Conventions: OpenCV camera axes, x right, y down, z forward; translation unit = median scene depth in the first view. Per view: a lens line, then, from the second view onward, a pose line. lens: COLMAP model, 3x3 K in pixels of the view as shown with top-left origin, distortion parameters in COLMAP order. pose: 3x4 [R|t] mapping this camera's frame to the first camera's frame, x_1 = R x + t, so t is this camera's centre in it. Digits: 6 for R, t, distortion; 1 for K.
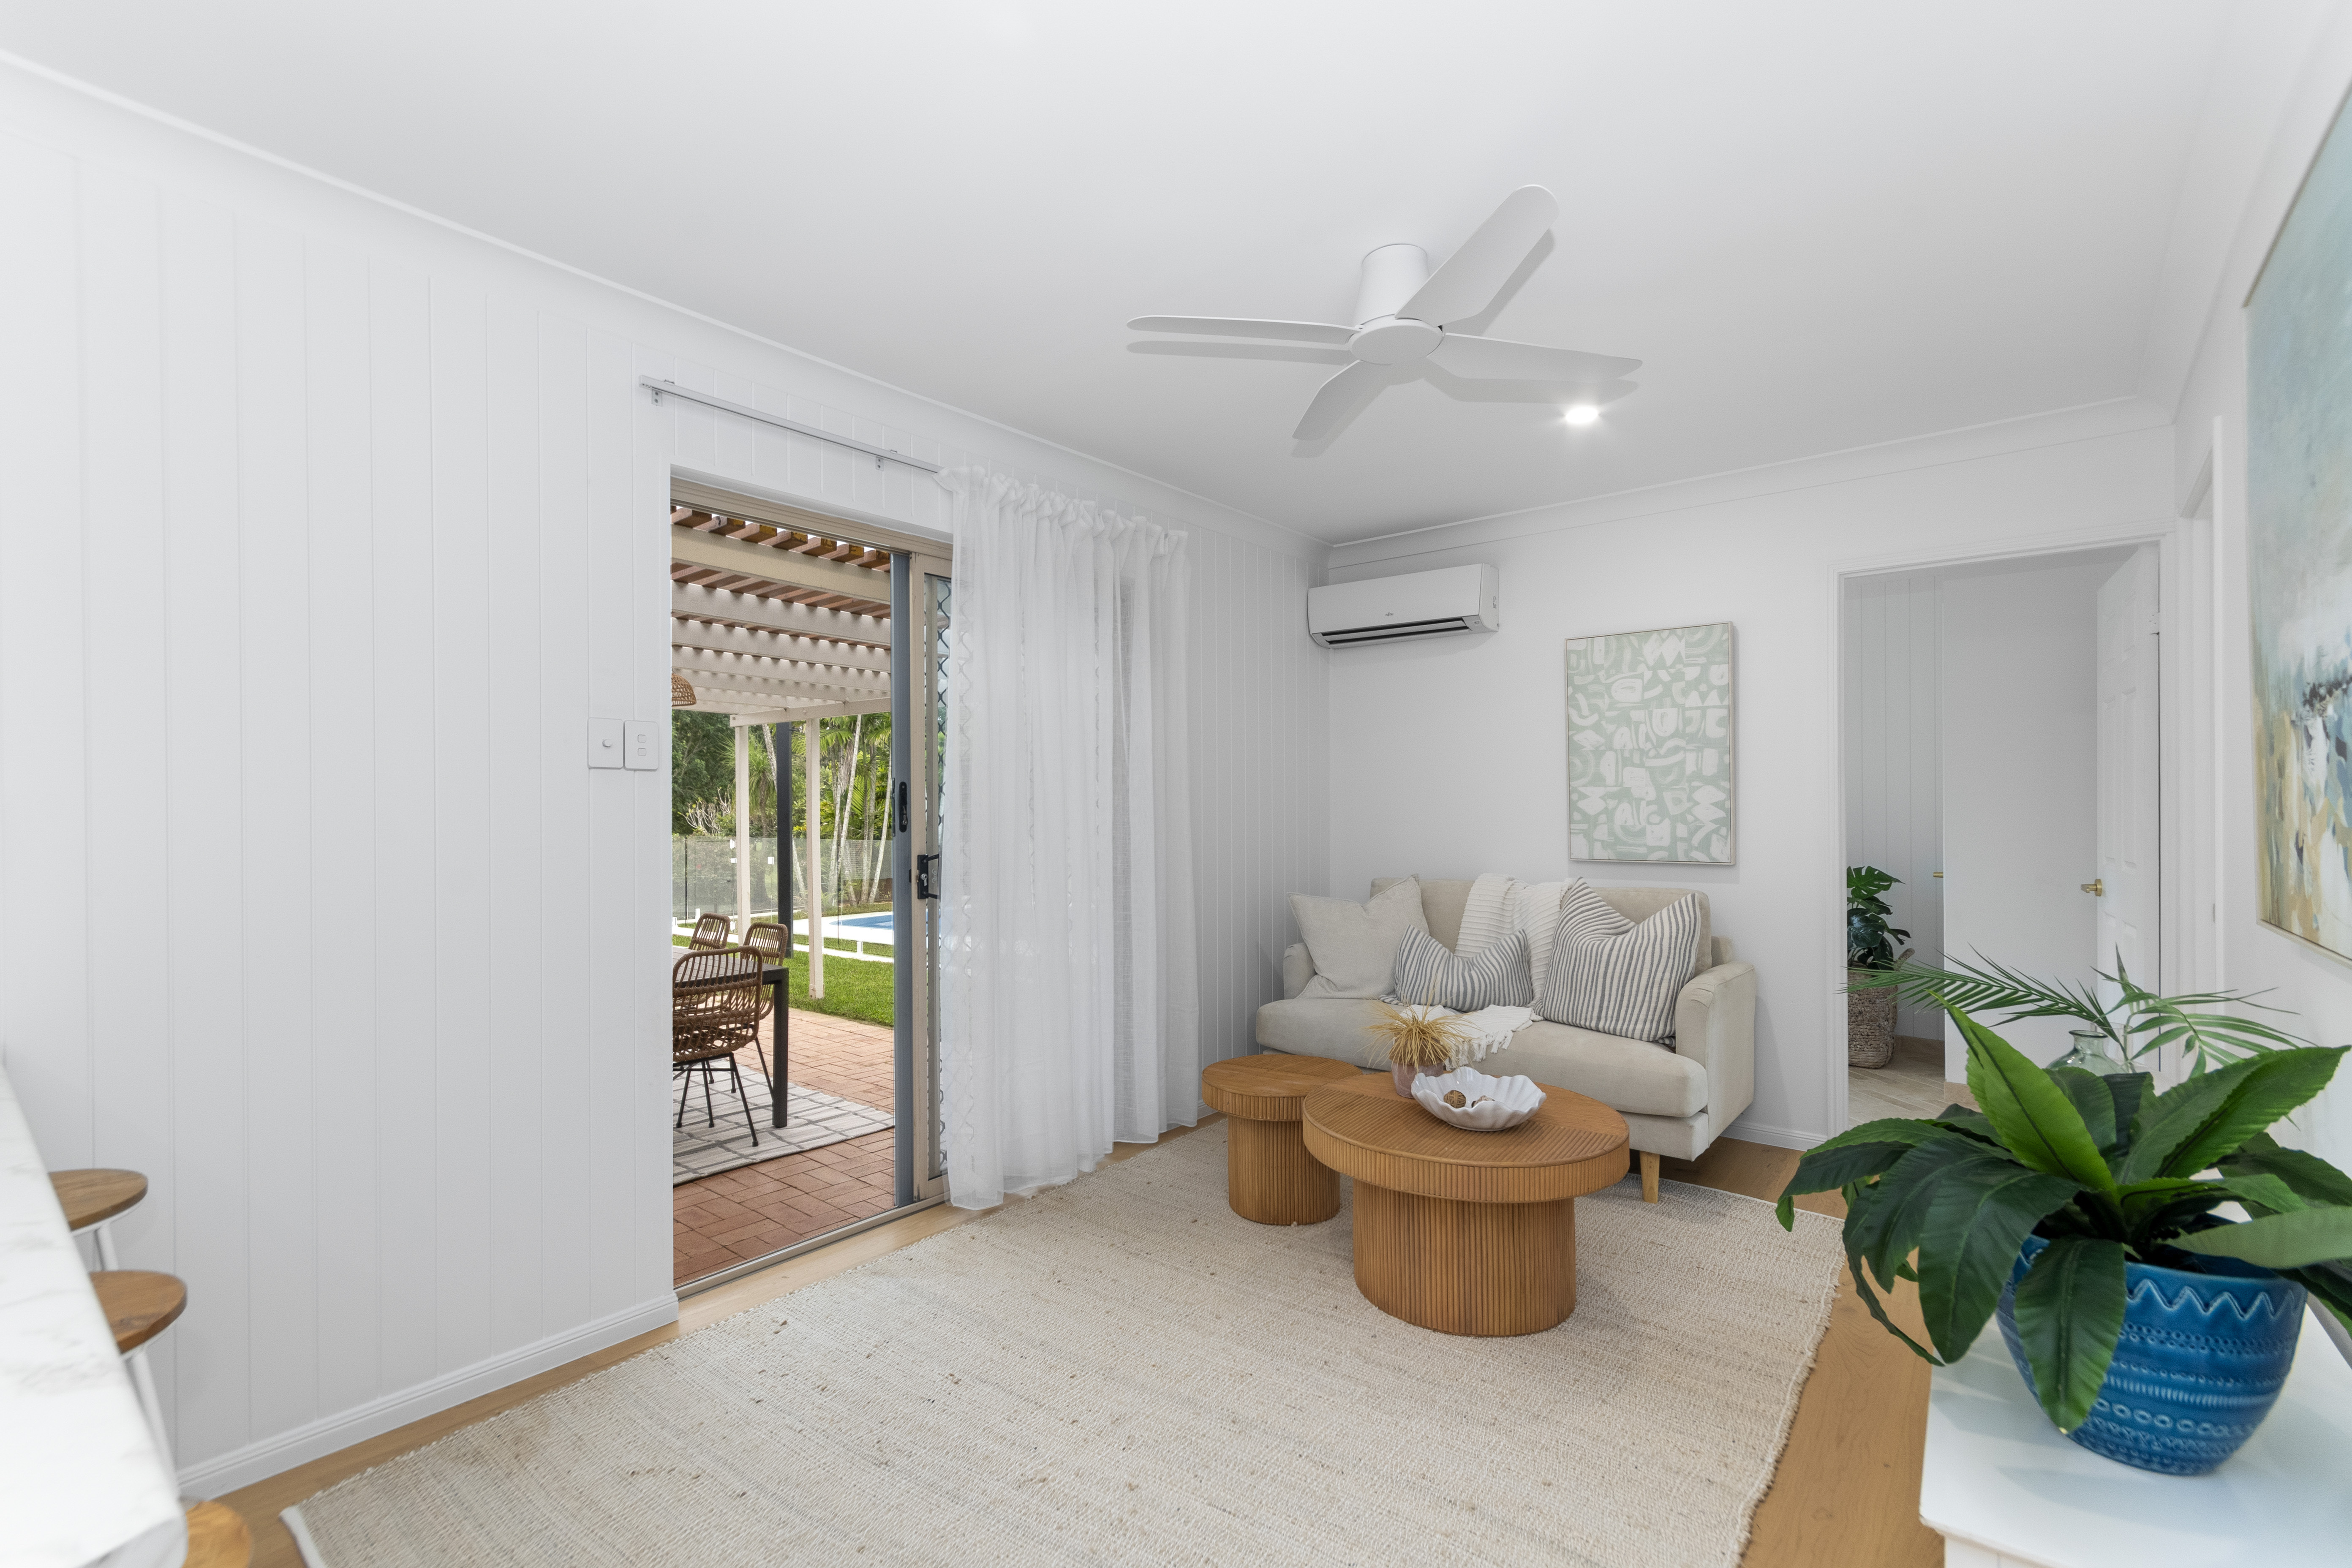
lens RADIAL K [[1047.8, 0, 1165.5], [0, 1047.8, 798.9], [0, 0, 1]] dist [-0.038879, 0.035939]
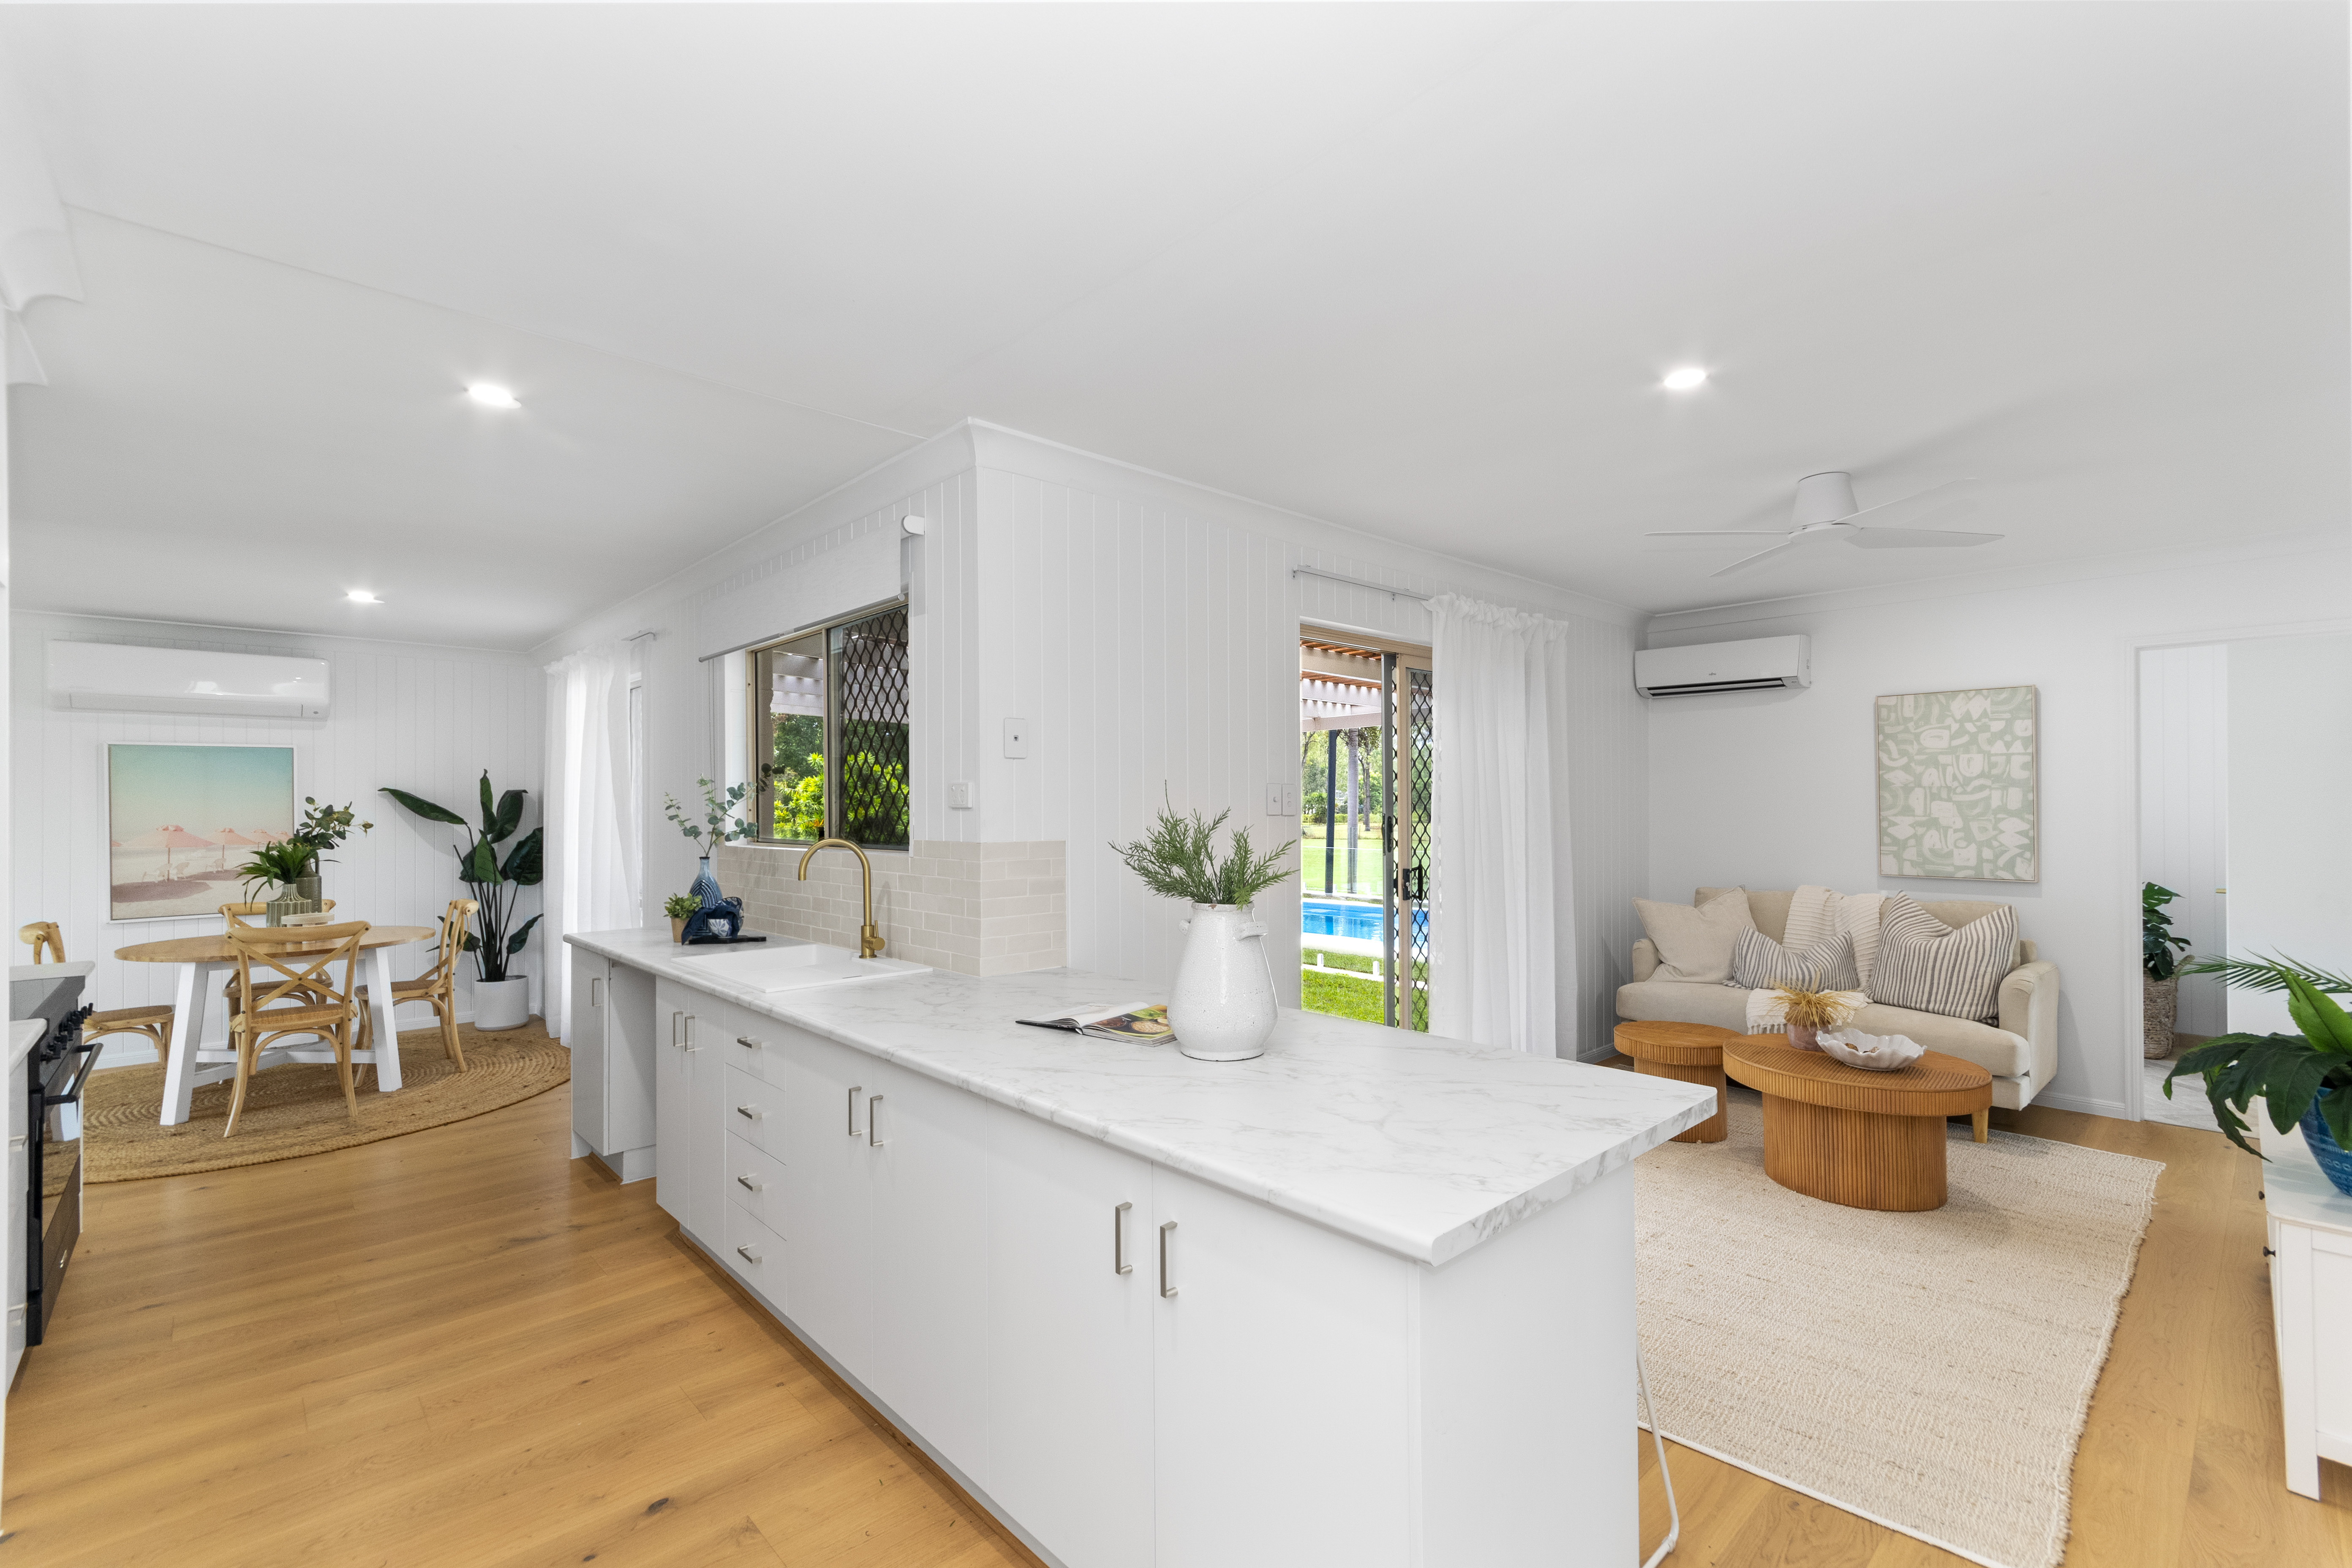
lens RADIAL K [[1019.4, 0, 1174.5], [0, 1019.4, 795.9], [0, 0, 1]] dist [-0.001157, -0.000494]
pose [[0.989979, 0.000438, -0.141211, -0.286202], [-0.000599, 0.999999, -0.001098, -0.035905], [0.141211, 0.001171, 0.989979, -0.330264]]
